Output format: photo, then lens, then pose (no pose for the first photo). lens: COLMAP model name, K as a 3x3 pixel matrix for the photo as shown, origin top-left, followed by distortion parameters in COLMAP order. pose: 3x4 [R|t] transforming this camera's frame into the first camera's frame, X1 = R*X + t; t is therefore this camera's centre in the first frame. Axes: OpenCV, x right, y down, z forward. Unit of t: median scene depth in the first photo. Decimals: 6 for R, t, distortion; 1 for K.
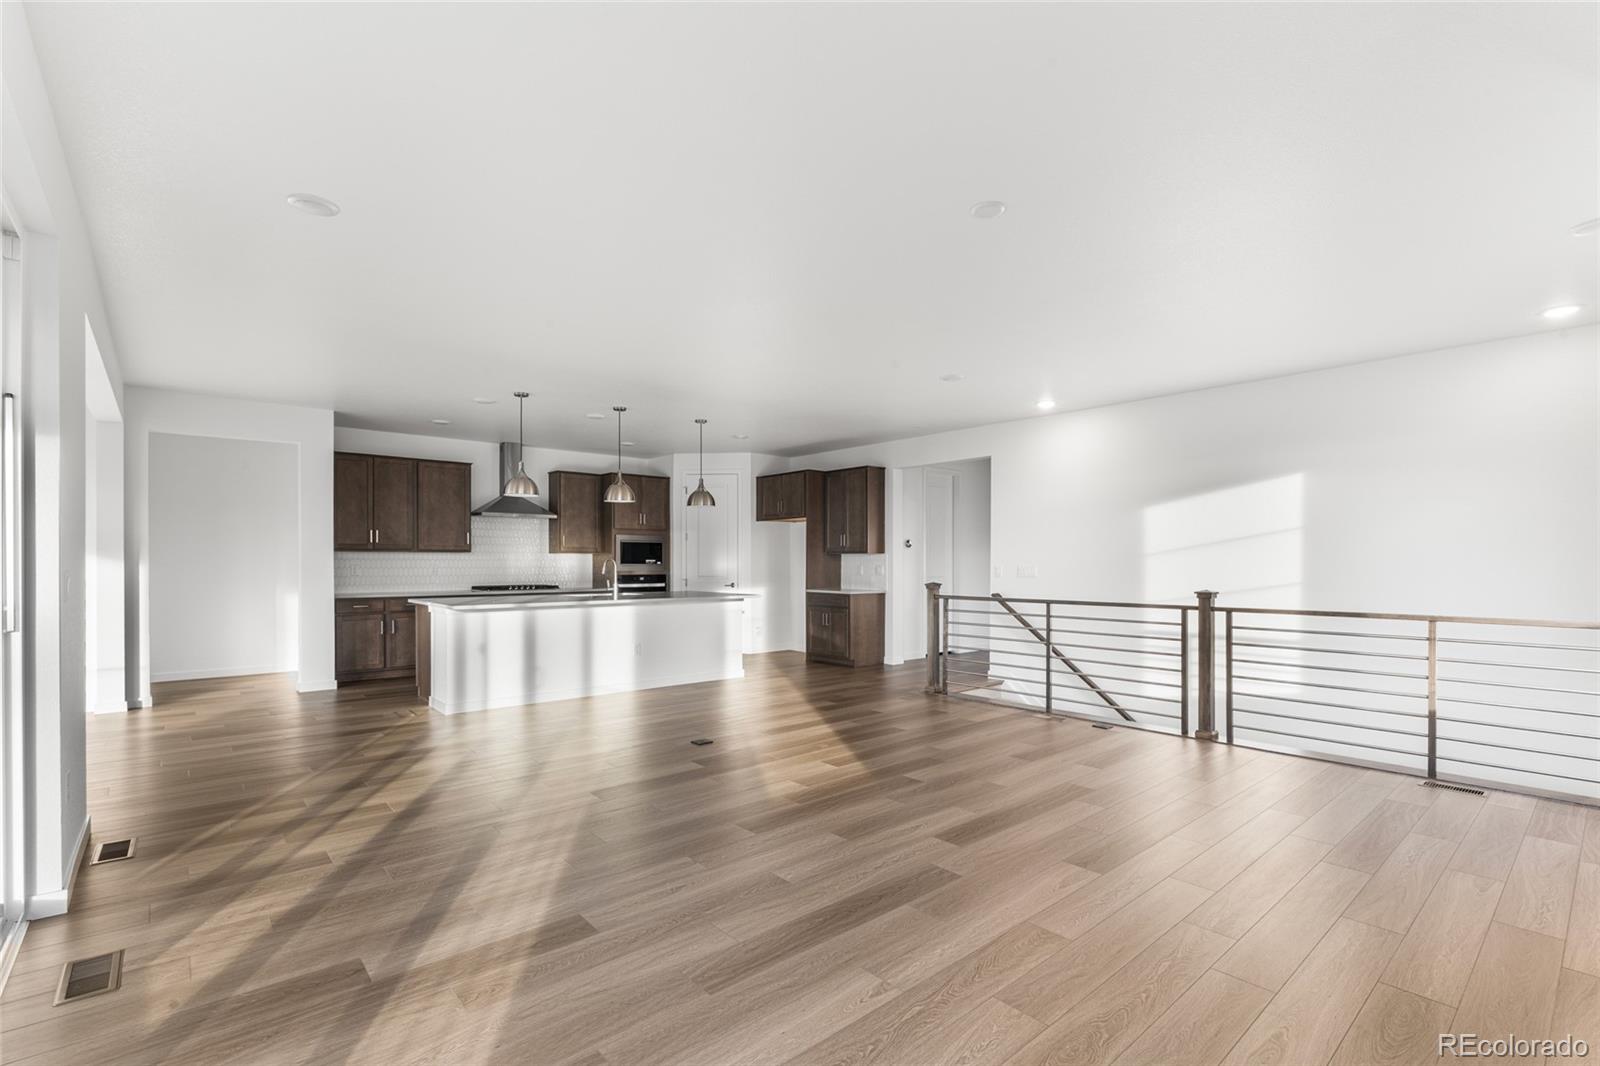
lens RADIAL K [[712.7, 0, 798.0], [0, 712.7, 565.8], [0, 0, 1]] dist [-0.009892, -0.000142]
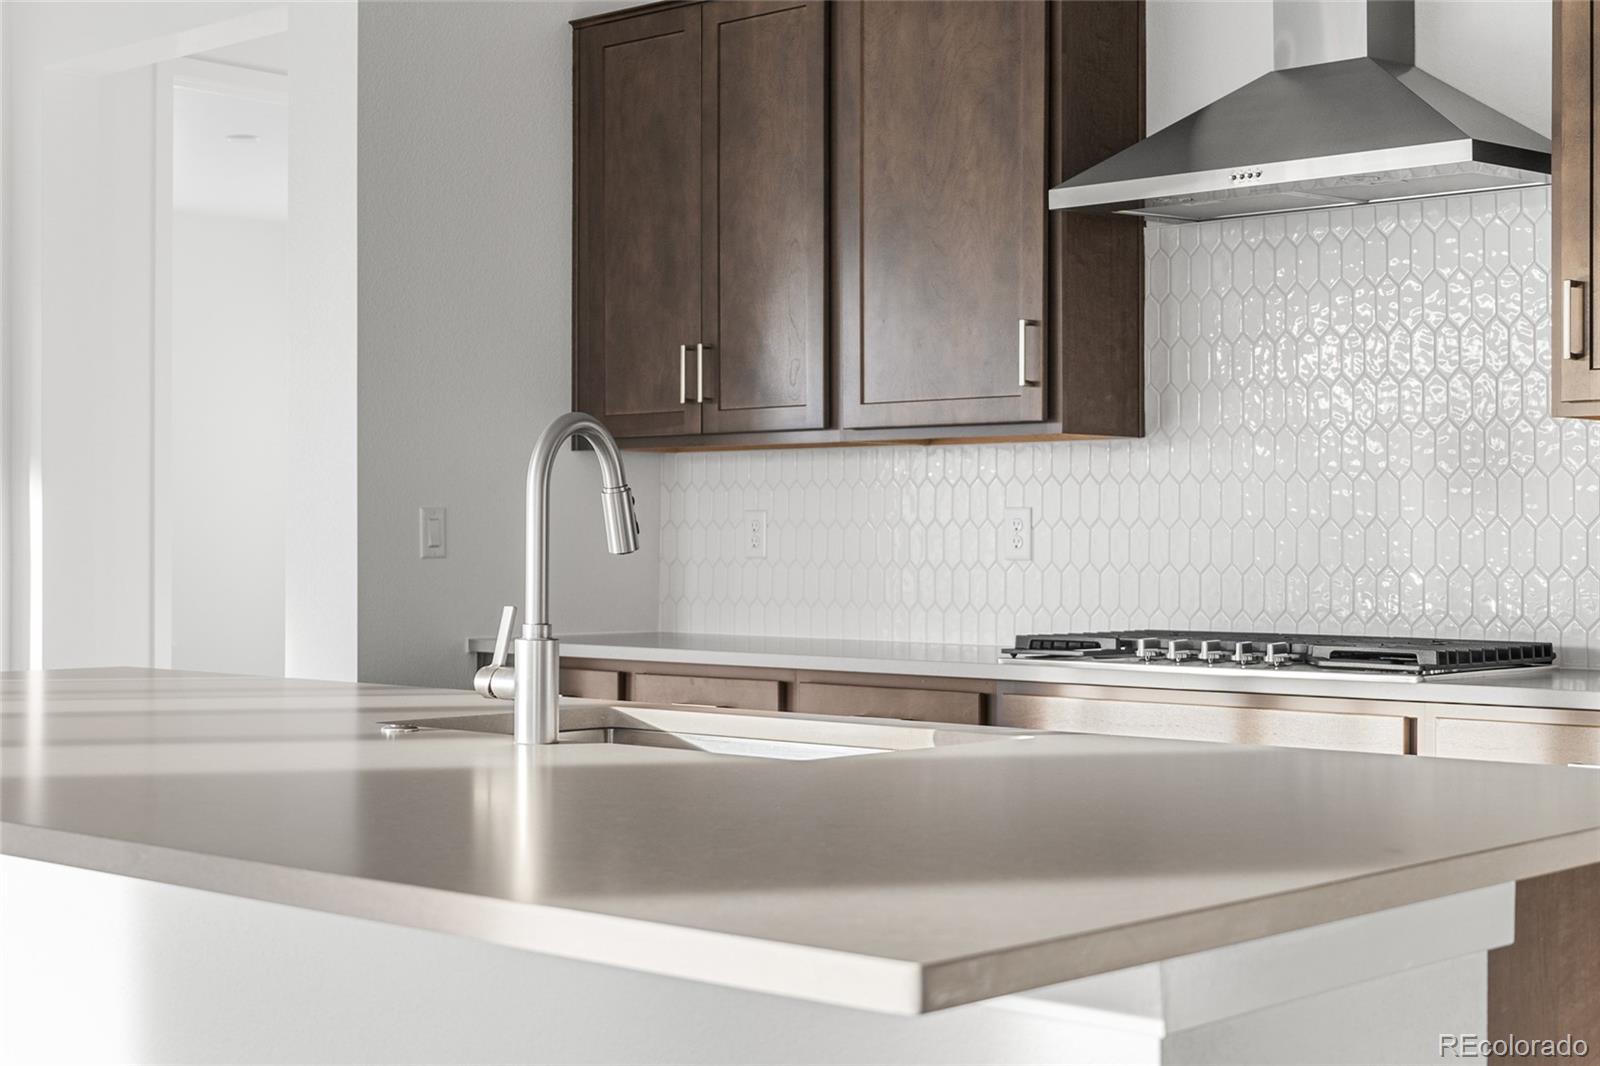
lens RADIAL K [[2388.6, 0, 794.8], [0, 2388.6, 533.0], [0, 0, 1]] dist [-0.027695, 0.000000]
pose [[0.111635, -0.004161, -0.993741, 0.106935], [-0.007602, 0.999958, -0.005041, 0.008490], [0.993720, 0.008117, 0.111599, 0.864360]]
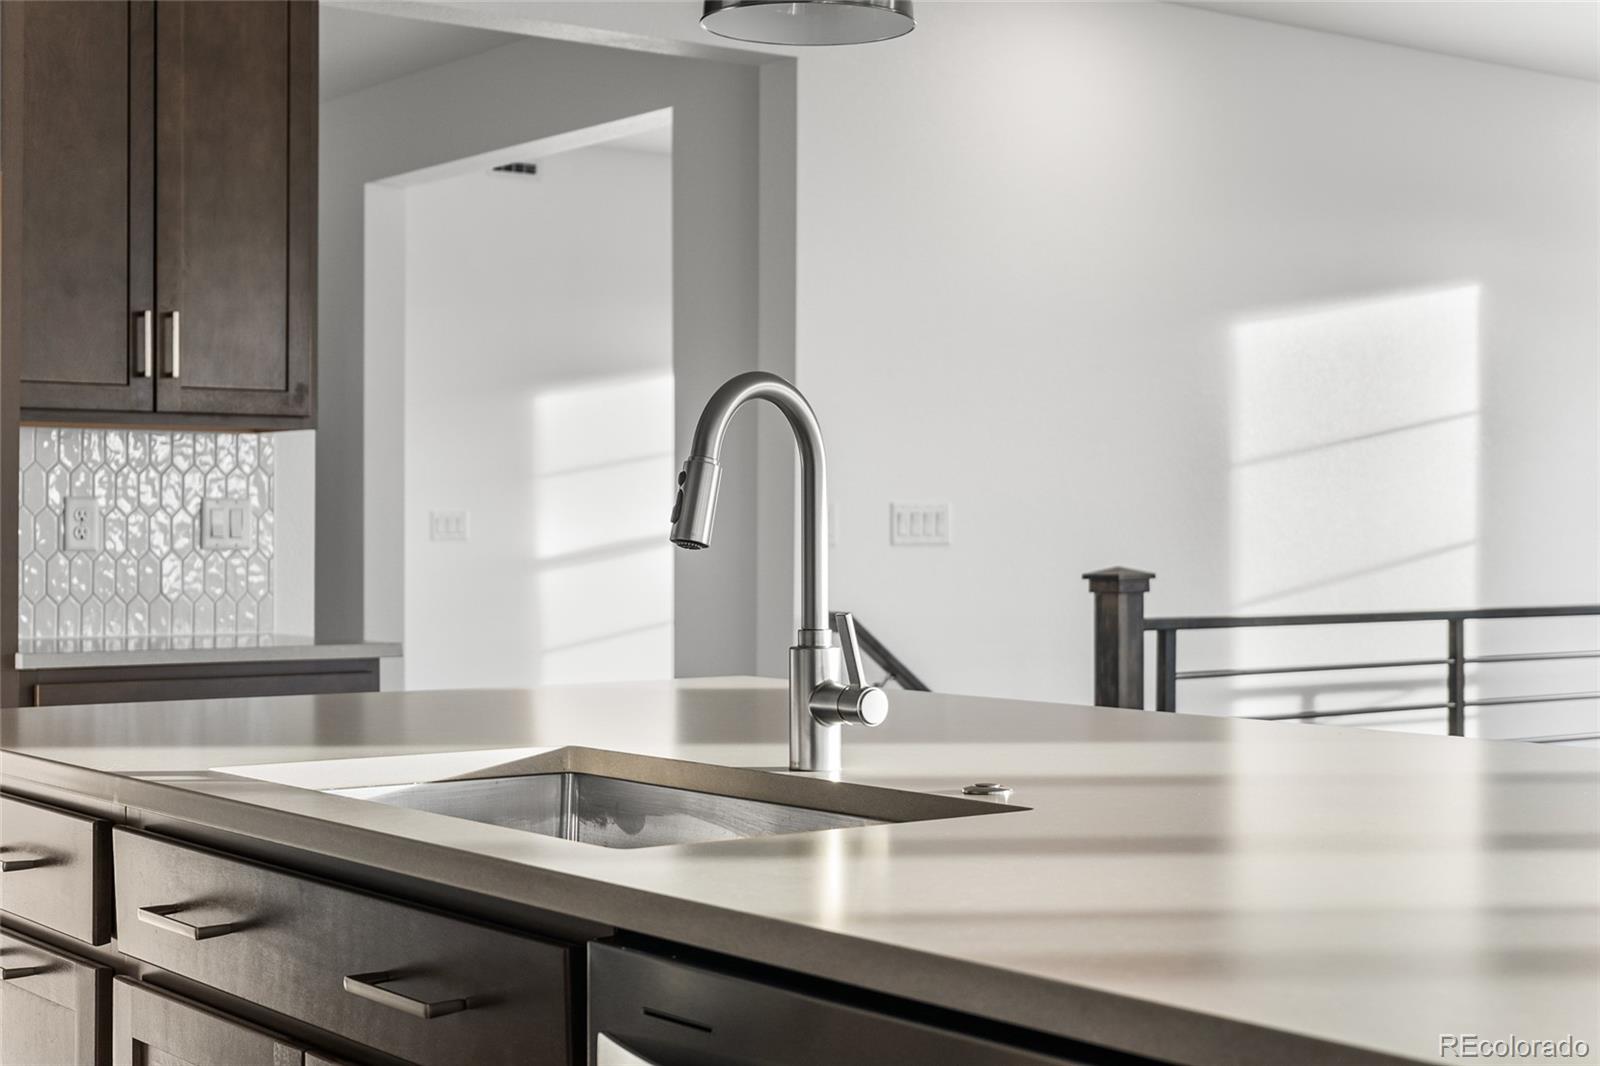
lens RADIAL K [[2388.6, 0, 811.4], [0, 2388.6, 534.8], [0, 0, 1]] dist [-0.027695, 0.000000]
pose [[0.064013, -0.002341, 0.997946, -0.499184], [0.004724, 0.999987, 0.002043, 0.008430], [-0.997938, 0.004584, 0.064023, 0.851397]]
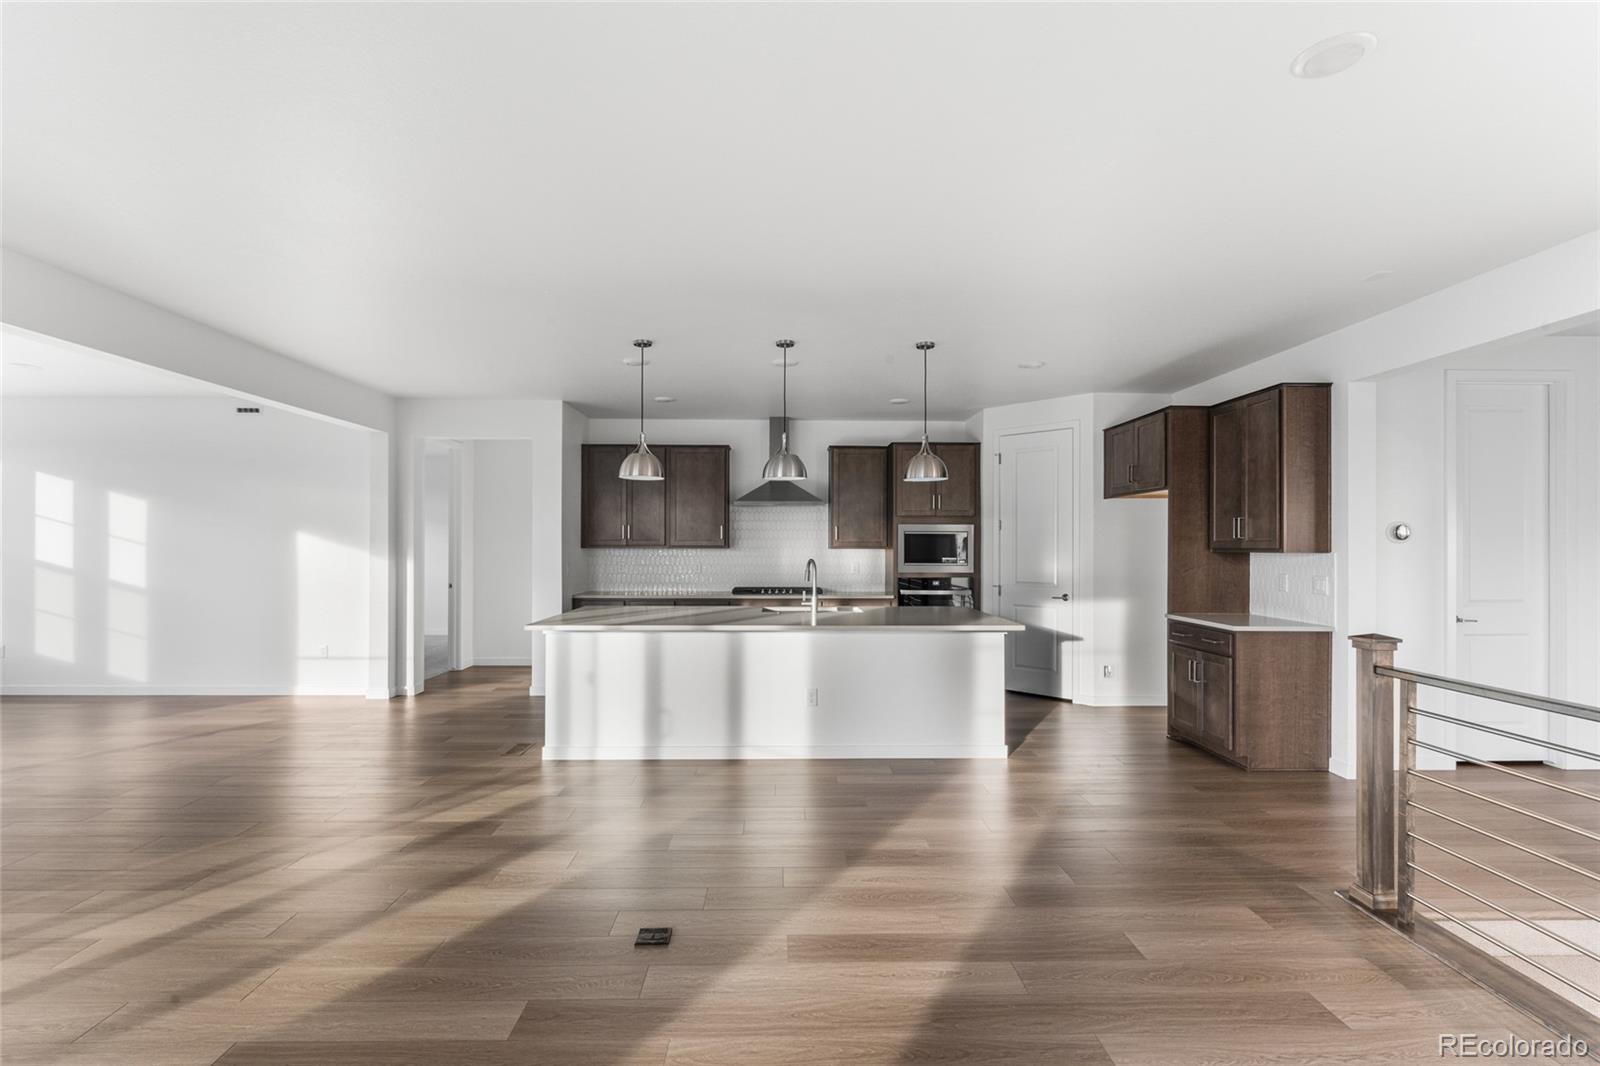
lens RADIAL K [[712.7, 0, 800.8], [0, 712.7, 543.9], [0, 0, 1]] dist [-0.009892, -0.000142]
pose [[0.773385, 0.000166, -0.633936, 0.155519], [-0.005704, 0.999961, -0.006696, -0.019017], [0.633910, 0.008794, 0.773356, 0.386316]]
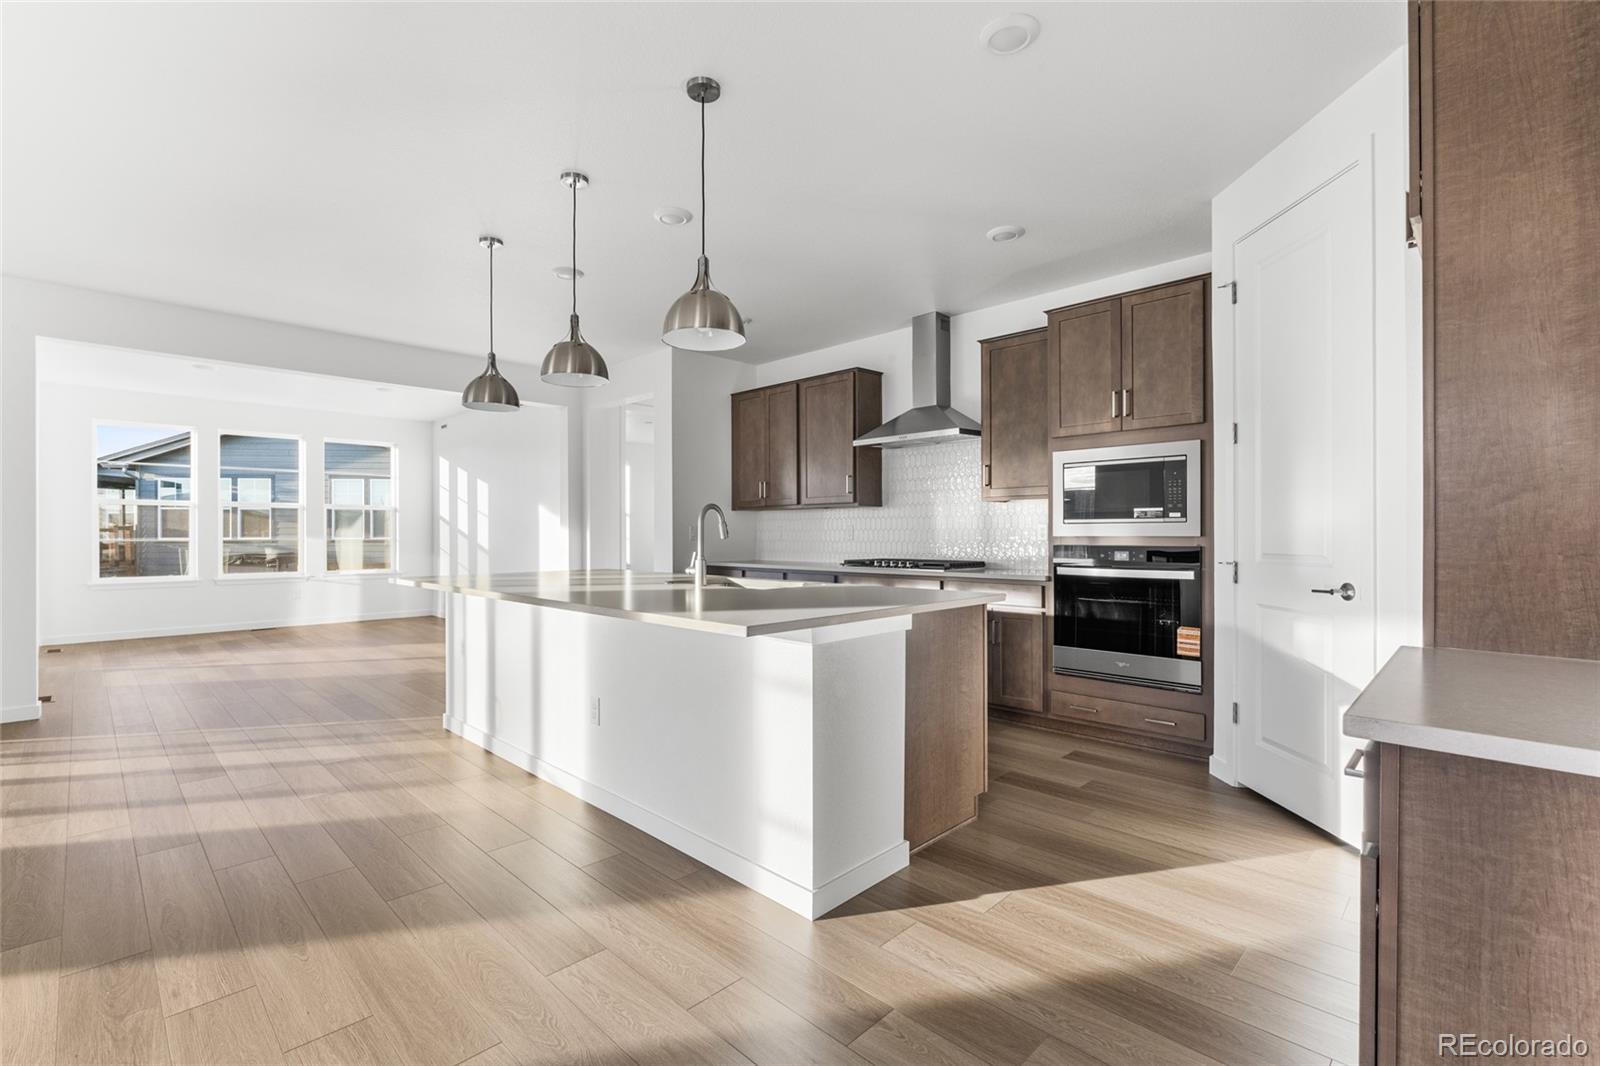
lens RADIAL K [[712.7, 0, 802.7], [0, 712.7, 530.6], [0, 0, 1]] dist [-0.009892, -0.000142]
pose [[0.081127, -0.006203, -0.996684, 0.176285], [-0.002593, 0.999976, -0.006434, 0.007659], [0.996700, 0.003106, 0.081109, 0.890405]]
